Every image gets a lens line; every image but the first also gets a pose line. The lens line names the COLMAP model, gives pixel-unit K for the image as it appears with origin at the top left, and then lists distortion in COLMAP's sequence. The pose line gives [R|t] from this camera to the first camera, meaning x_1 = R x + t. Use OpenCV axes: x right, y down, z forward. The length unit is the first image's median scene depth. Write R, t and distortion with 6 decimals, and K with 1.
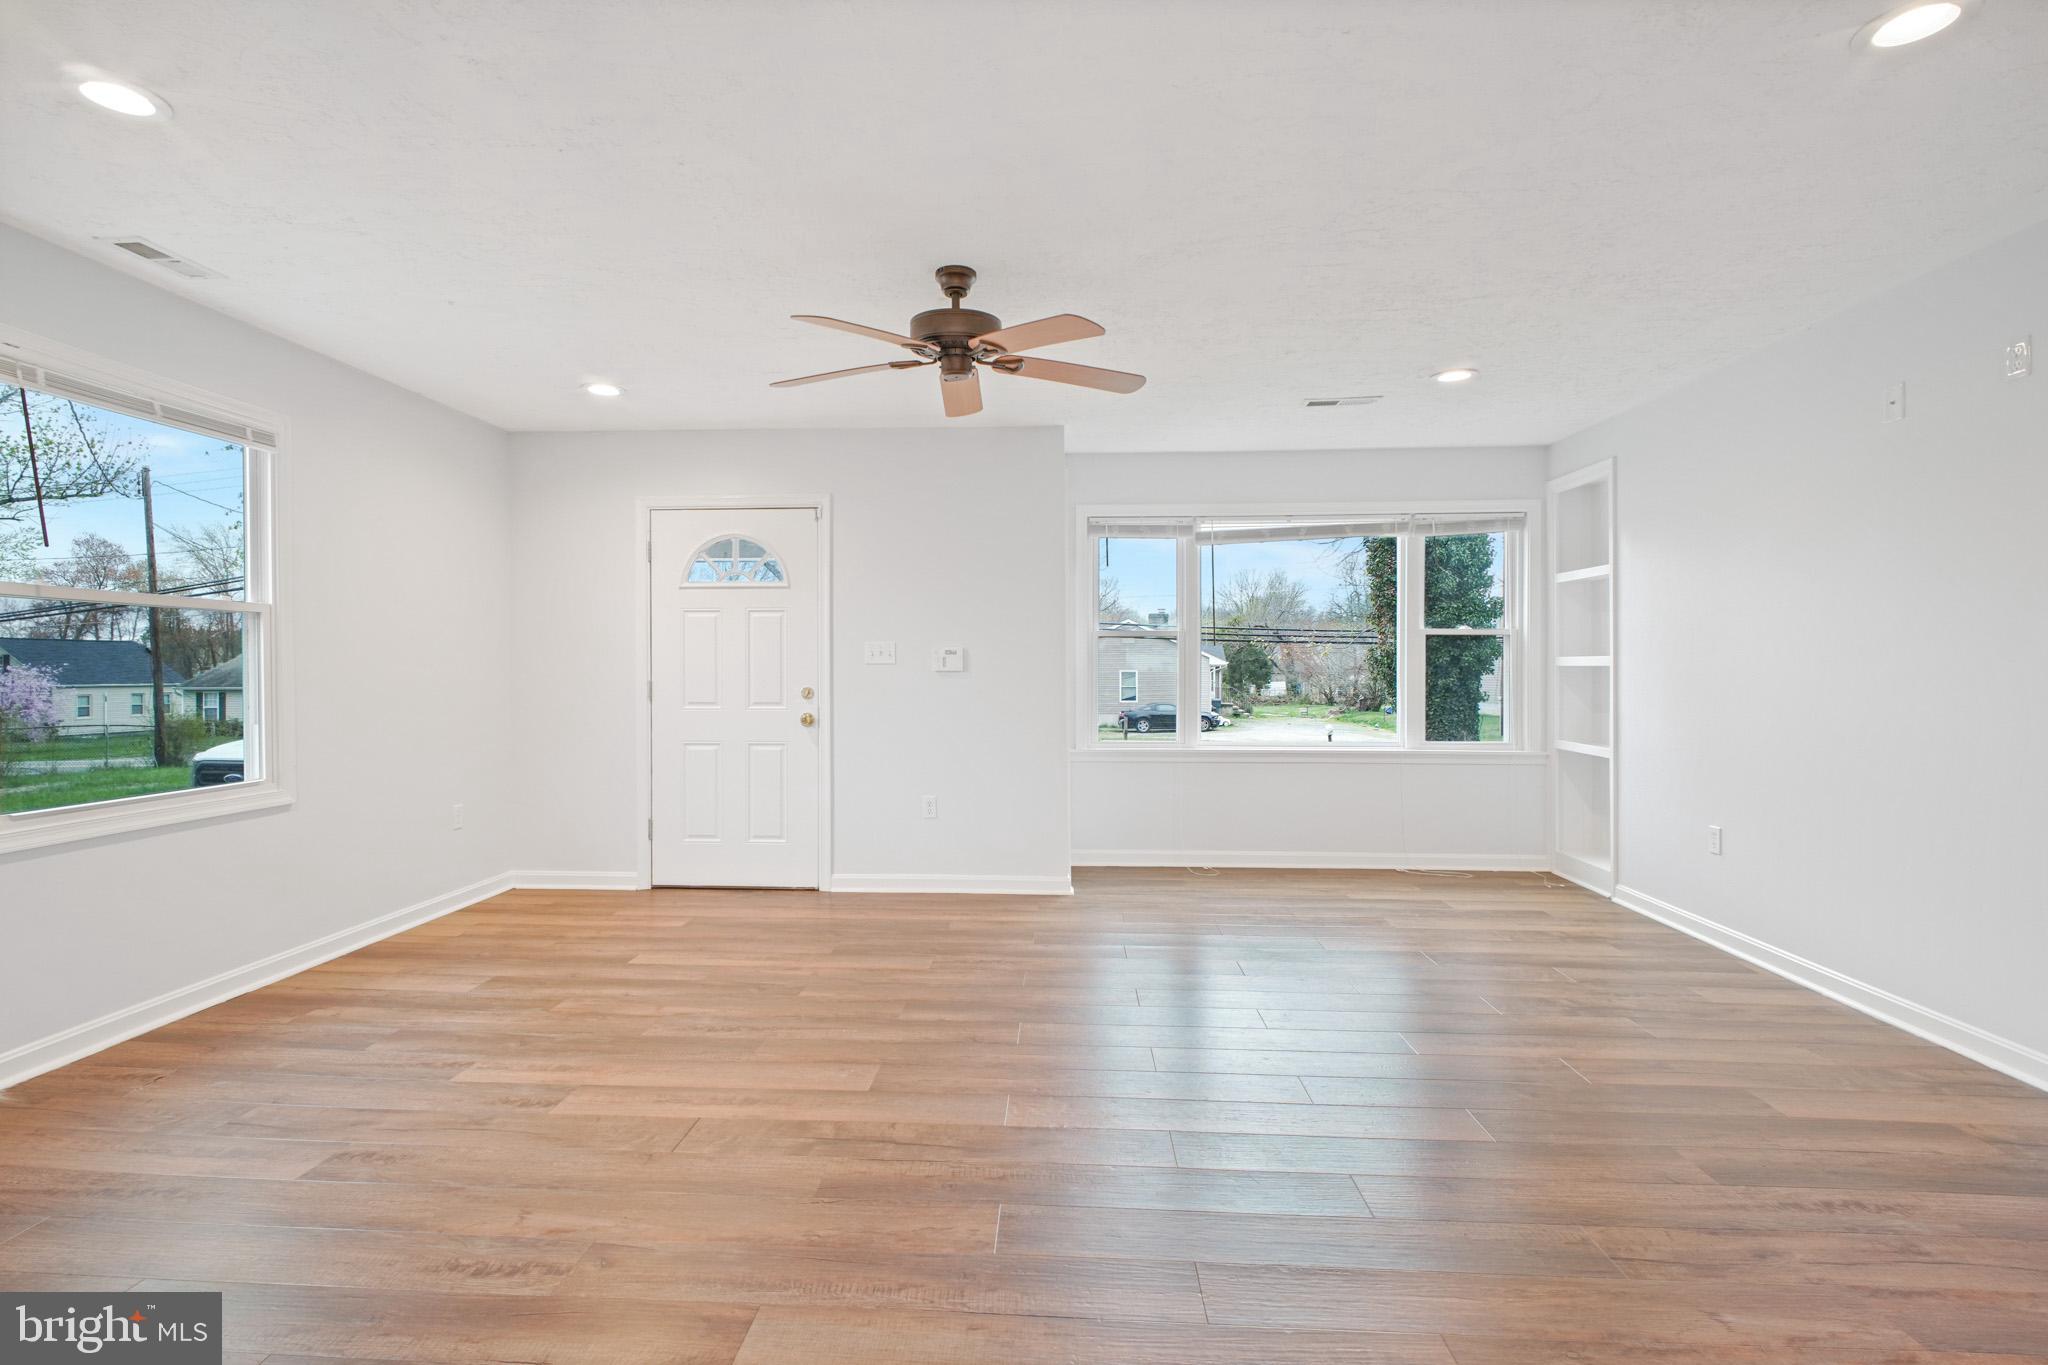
lens RADIAL K [[957.2, 0, 1009.5], [0, 957.2, 684.8], [0, 0, 1]] dist [-0.001358, -0.009449]
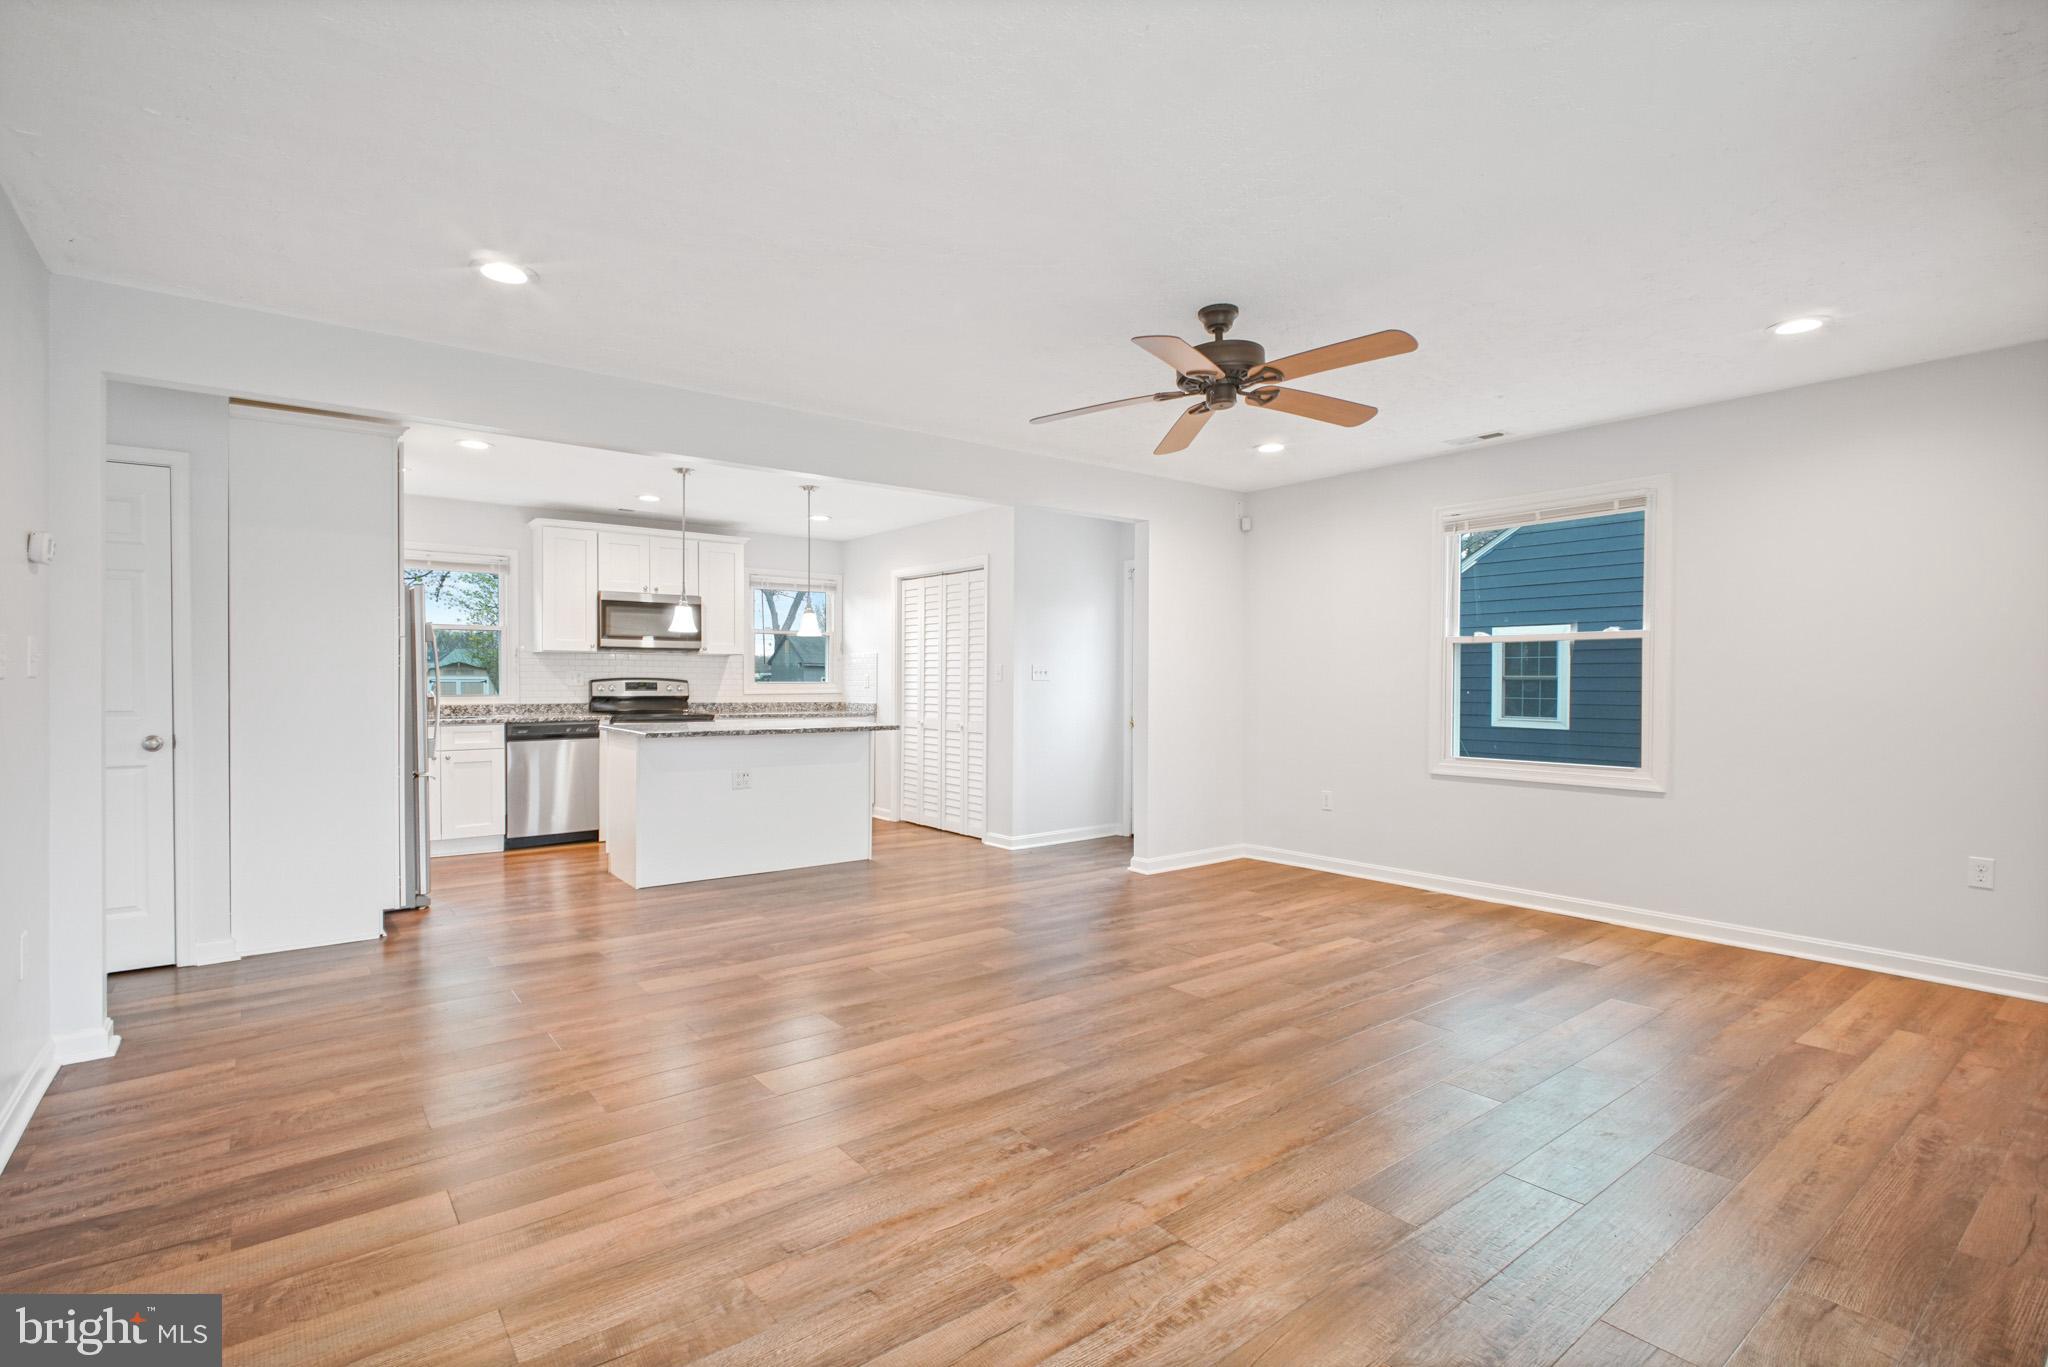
lens RADIAL K [[957.2, 0, 1009.5], [0, 957.2, 685.8], [0, 0, 1]] dist [-0.001358, -0.009449]
pose [[-0.744467, 0.003422, -0.667651, 0.647334], [-0.013518, 0.999705, 0.020198, -0.023577], [0.667522, 0.024063, -0.744201, 1.279904]]
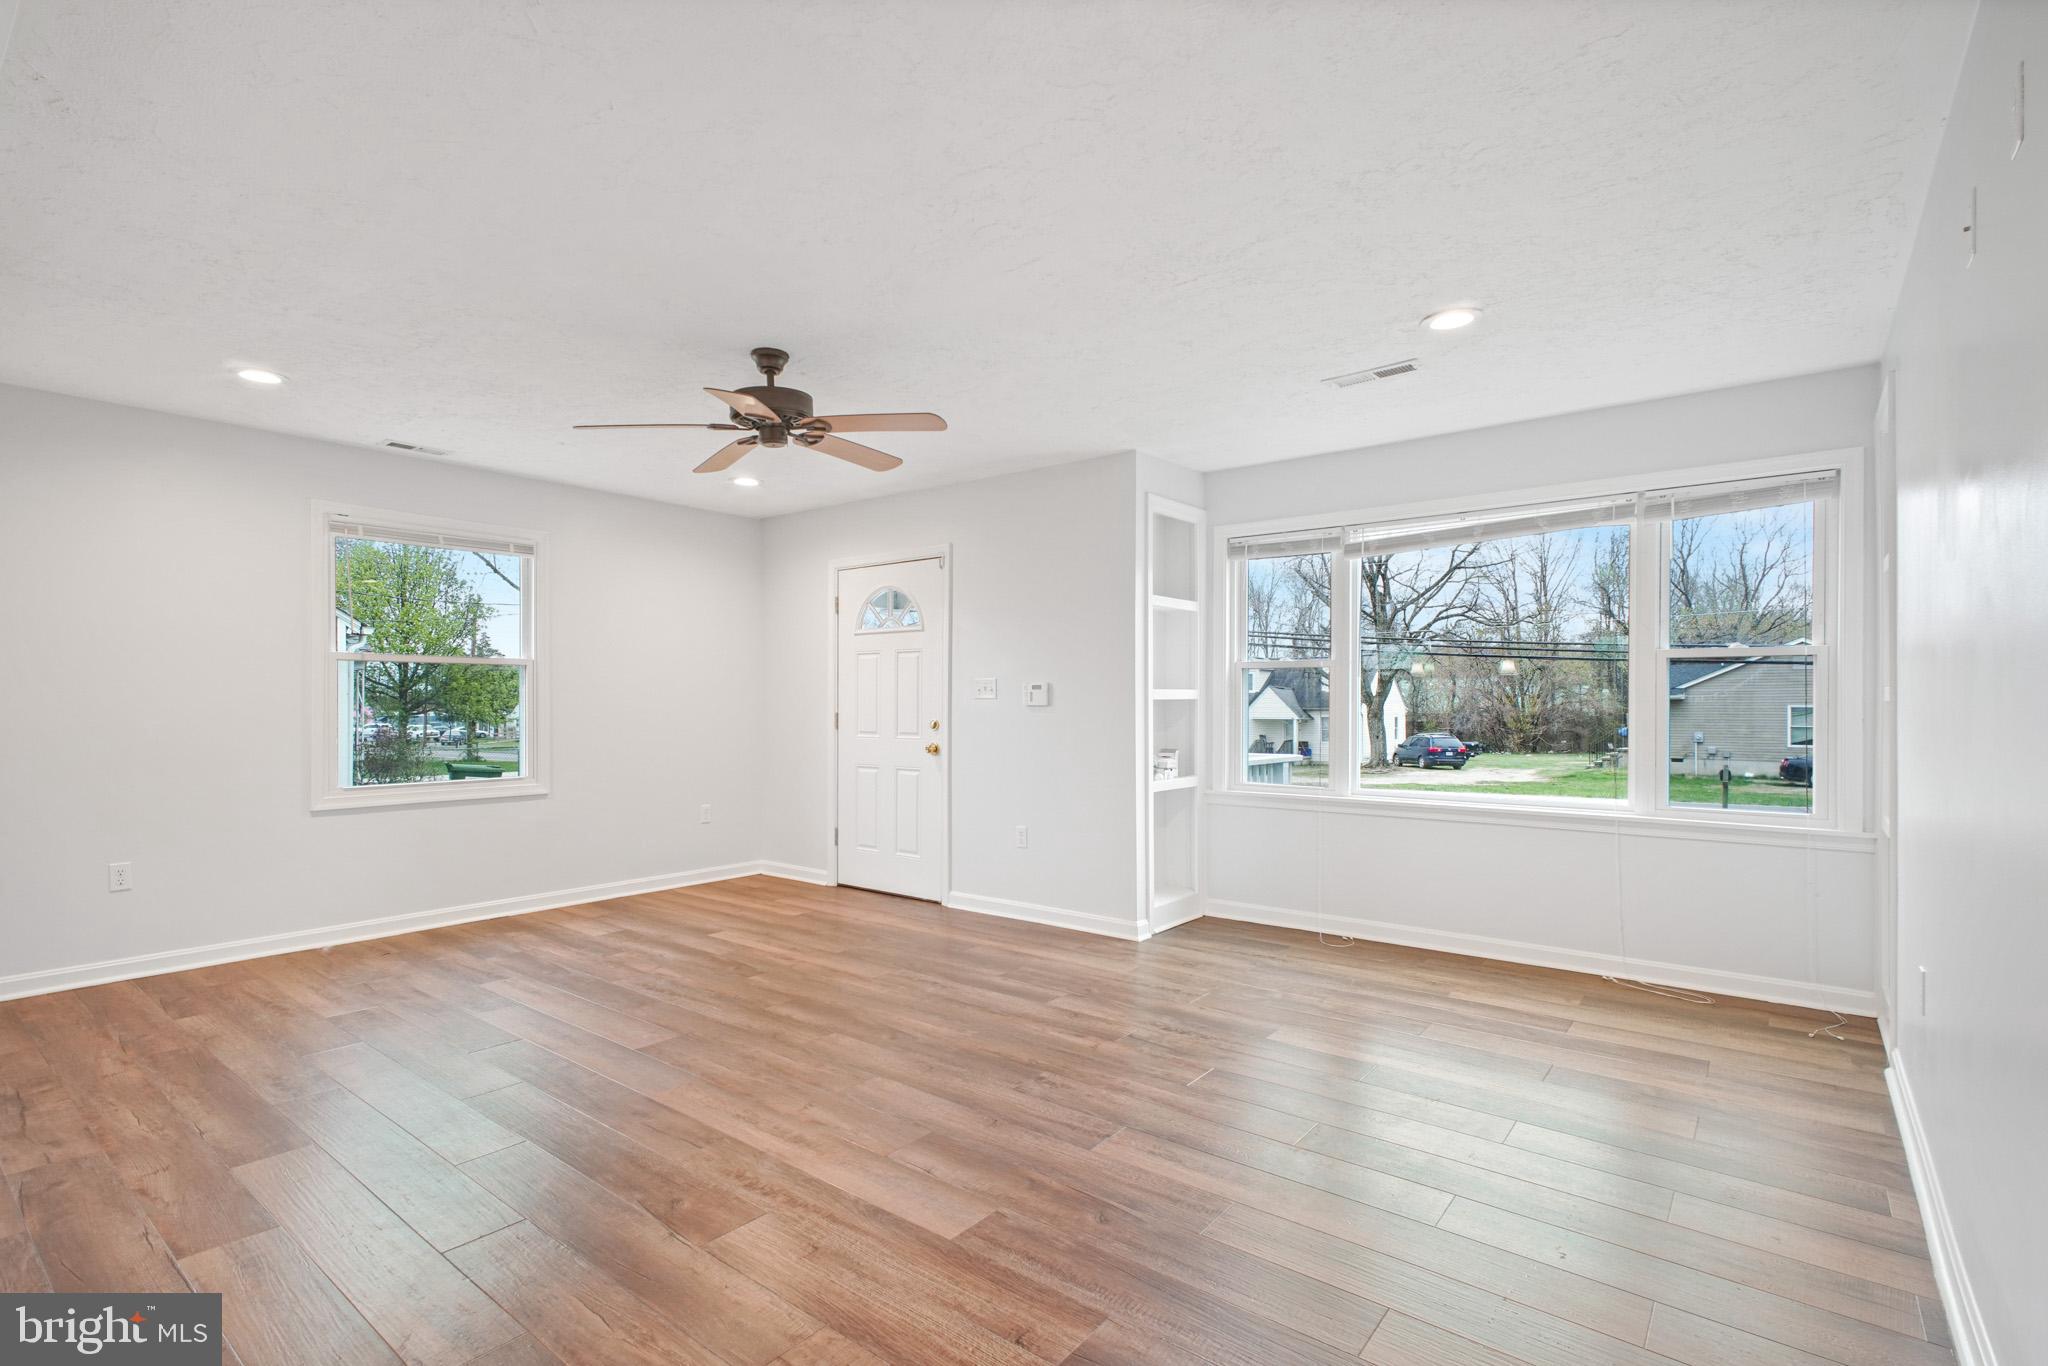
lens RADIAL K [[952.2, 0, 996.0], [0, 952.2, 703.0], [0, 0, 1]] dist [-0.000161, -0.000691]
pose [[0.816893, 0.001393, -0.576787, 0.635675], [-0.010721, 0.999861, -0.012769, -0.004527], [0.576689, 0.016615, 0.816795, 0.183268]]
